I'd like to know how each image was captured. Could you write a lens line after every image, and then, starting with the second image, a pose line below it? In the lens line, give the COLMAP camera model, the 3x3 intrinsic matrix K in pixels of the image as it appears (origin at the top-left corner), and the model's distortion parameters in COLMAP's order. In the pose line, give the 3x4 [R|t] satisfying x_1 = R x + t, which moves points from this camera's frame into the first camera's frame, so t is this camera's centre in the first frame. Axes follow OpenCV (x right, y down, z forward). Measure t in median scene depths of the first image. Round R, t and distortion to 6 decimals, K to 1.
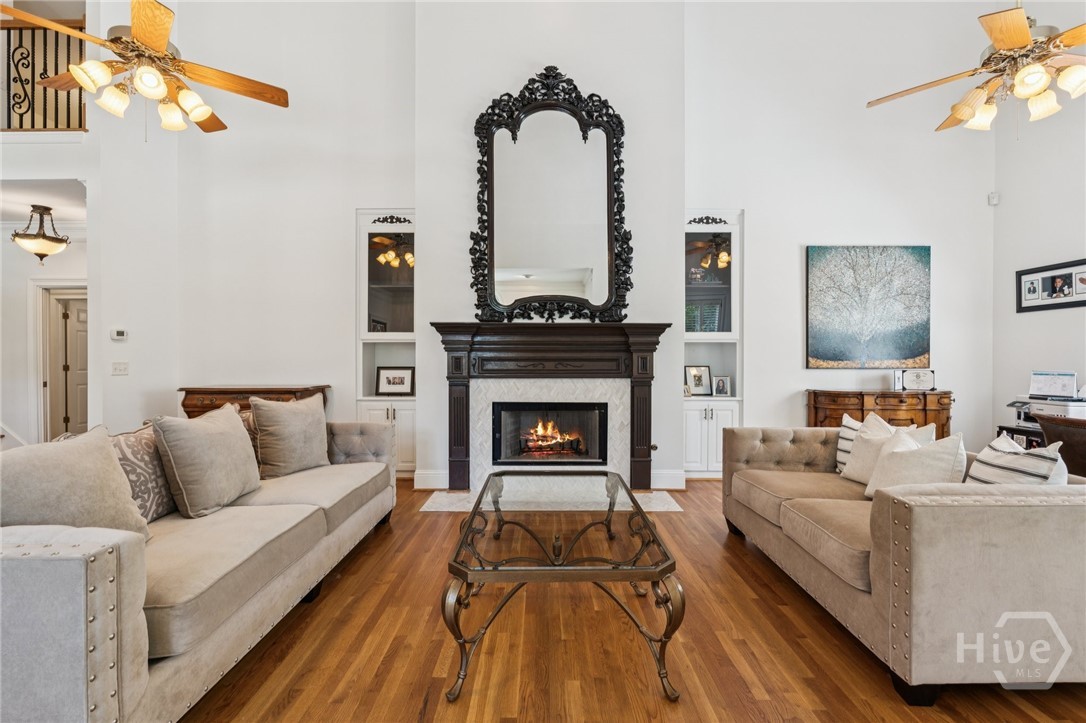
lens RADIAL K [[476.0, 0, 543.0], [0, 476.0, 361.5], [0, 0, 1]] dist [-0.009111, -0.000215]
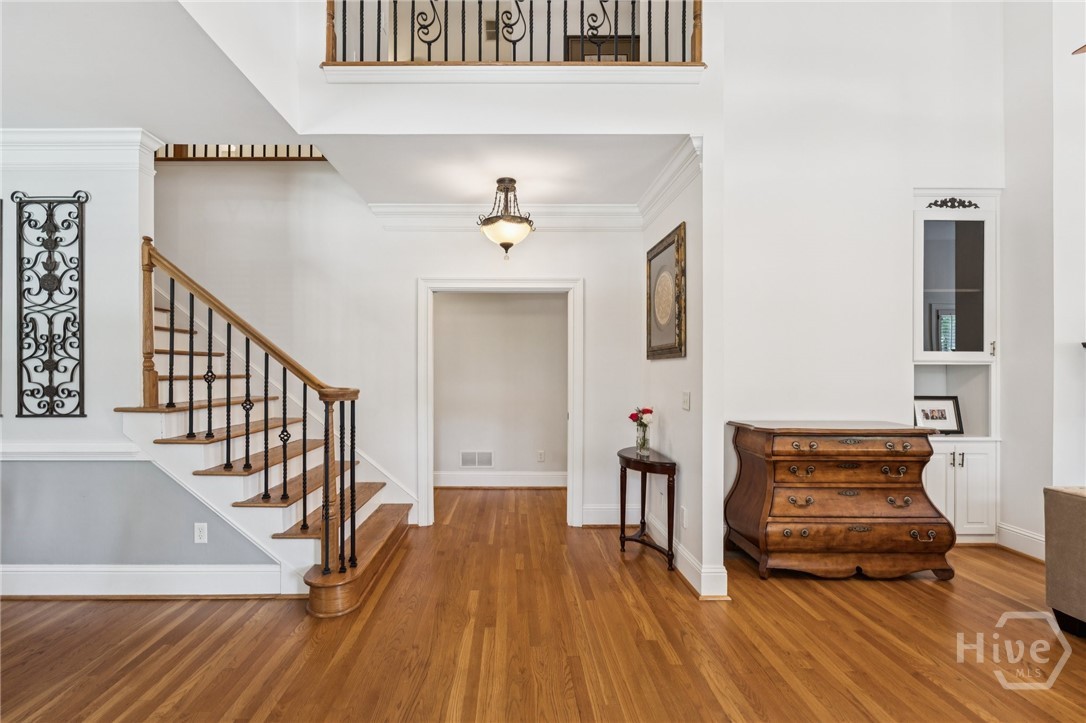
lens RADIAL K [[466.8, 0, 547.8], [0, 466.8, 377.9], [0, 0, 1]] dist [-0.001556, -0.000152]
pose [[0.999856, 0.003344, 0.016653, -0.976730], [-0.003361, 0.999994, 0.001000, -0.017863], [-0.016650, -0.001056, 0.999861, 0.265433]]
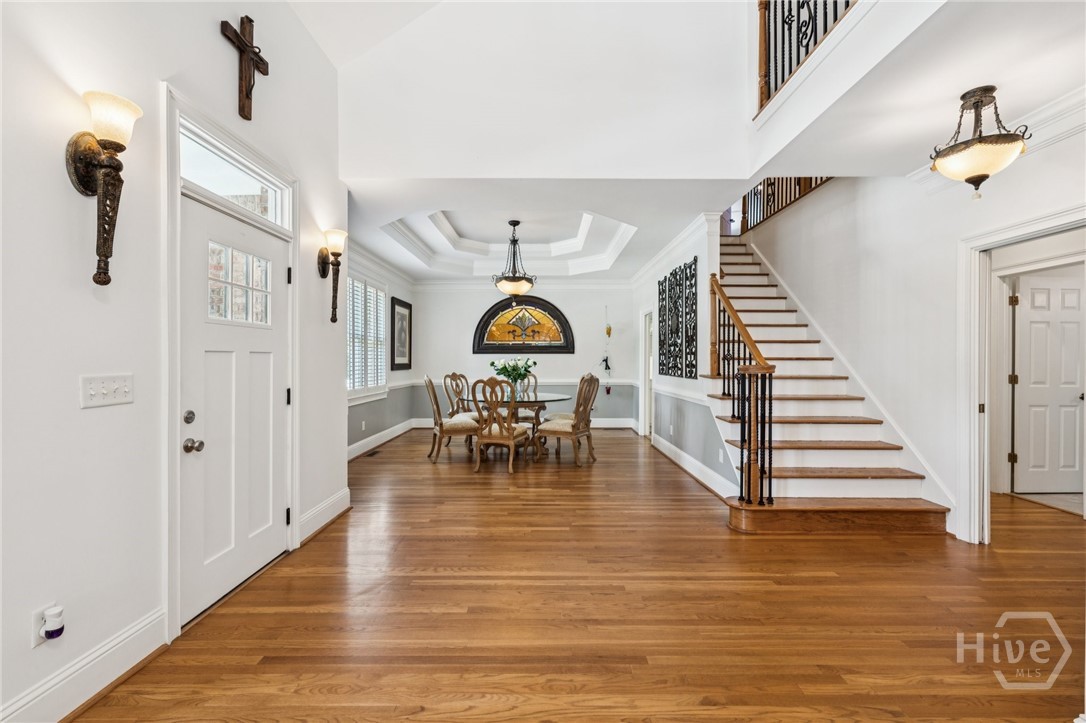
lens RADIAL K [[476.0, 0, 543.0], [0, 476.0, 361.5], [0, 0, 1]] dist [-0.009111, -0.000215]
pose [[0.005437, 0.001788, -0.999984, -0.503703], [-0.013193, 0.999911, 0.001717, -0.005542], [0.999898, 0.013184, 0.005460, 0.479977]]
